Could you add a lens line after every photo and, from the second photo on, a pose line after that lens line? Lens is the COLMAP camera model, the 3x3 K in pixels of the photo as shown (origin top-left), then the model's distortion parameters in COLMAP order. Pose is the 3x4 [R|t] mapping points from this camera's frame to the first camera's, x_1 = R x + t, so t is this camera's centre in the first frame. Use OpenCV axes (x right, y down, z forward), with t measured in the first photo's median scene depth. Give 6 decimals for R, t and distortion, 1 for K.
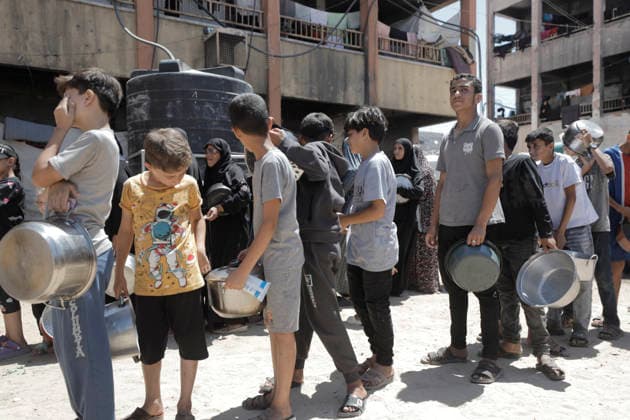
lens RADIAL K [[502.8, 0, 315.0], [0, 502.8, 210.0], [0, 0, 1]] dist [0.015949, 0.011900]
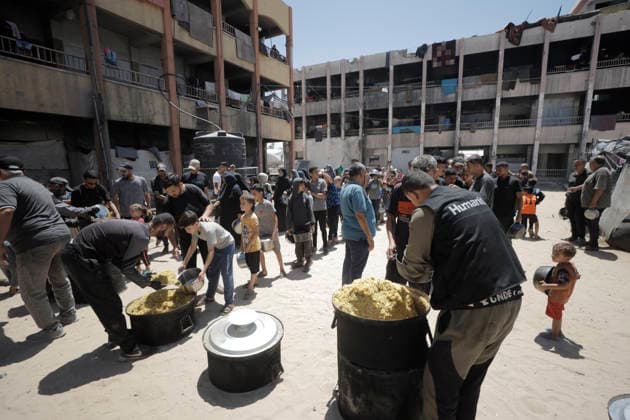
lens RADIAL K [[288.0, 0, 314.3], [0, 288.0, 212.0], [0, 0, 1]] dist [-0.047398, 0.014043]
pose [[0.864133, -0.079183, 0.496994, -0.365336], [0.010028, 0.990058, 0.140303, -0.050938], [-0.503163, -0.116256, 0.856336, -0.305801]]
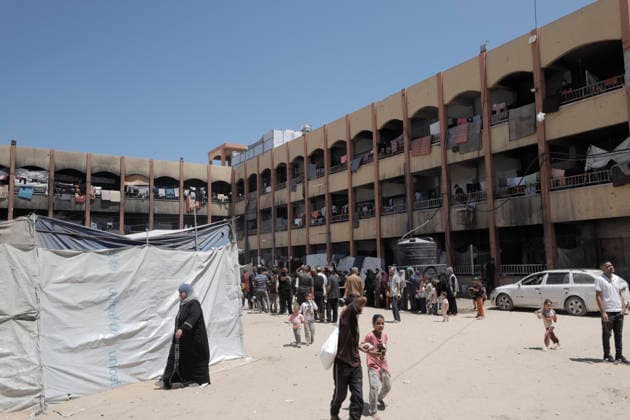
lens RADIAL K [[502.8, 0, 315.0], [0, 502.8, 210.0], [0, 0, 1]] dist [0.015949, 0.011900]
pose [[0.008605, -0.095854, -0.995358, 1.888138], [0.004382, 0.995389, -0.095820, -0.094265], [0.999953, -0.003537, 0.008985, 0.210886]]
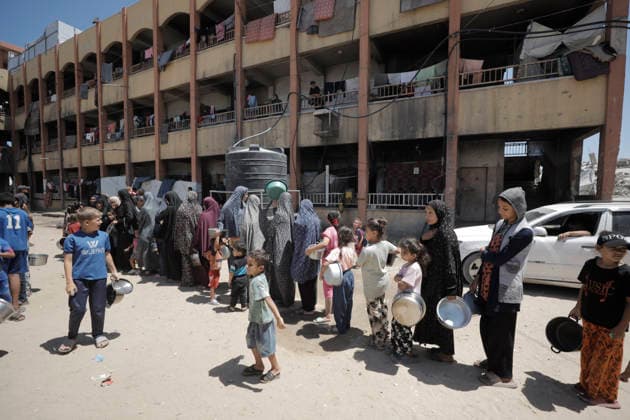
lens RADIAL K [[288.0, 0, 314.3], [0, 288.0, 212.0], [0, 0, 1]] dist [-0.047398, 0.014043]
pose [[0.508207, 0.069182, -0.858452, 0.565566], [-0.025318, 0.997538, 0.065402, -0.062787], [0.860863, -0.011504, 0.508707, 0.388306]]
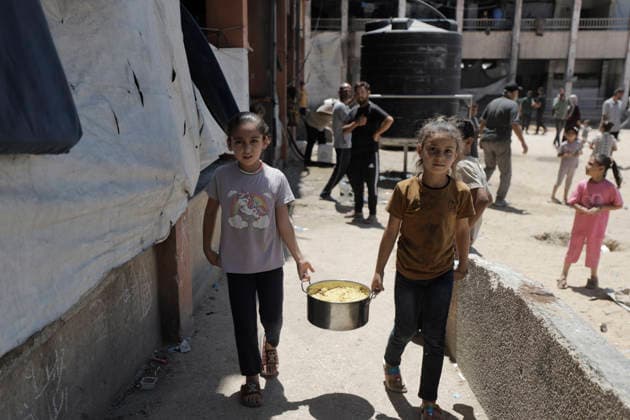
lens RADIAL K [[595.0, 0, 315.0], [0, 595.0, 210.0], [0, 0, 1]] dist [0.014121, 0.078790]
pose [[0.548886, -0.154647, 0.821467, -1.051317], [0.000527, 0.982801, 0.184667, -0.059255], [-0.835897, -0.100928, 0.539528, 0.236664]]
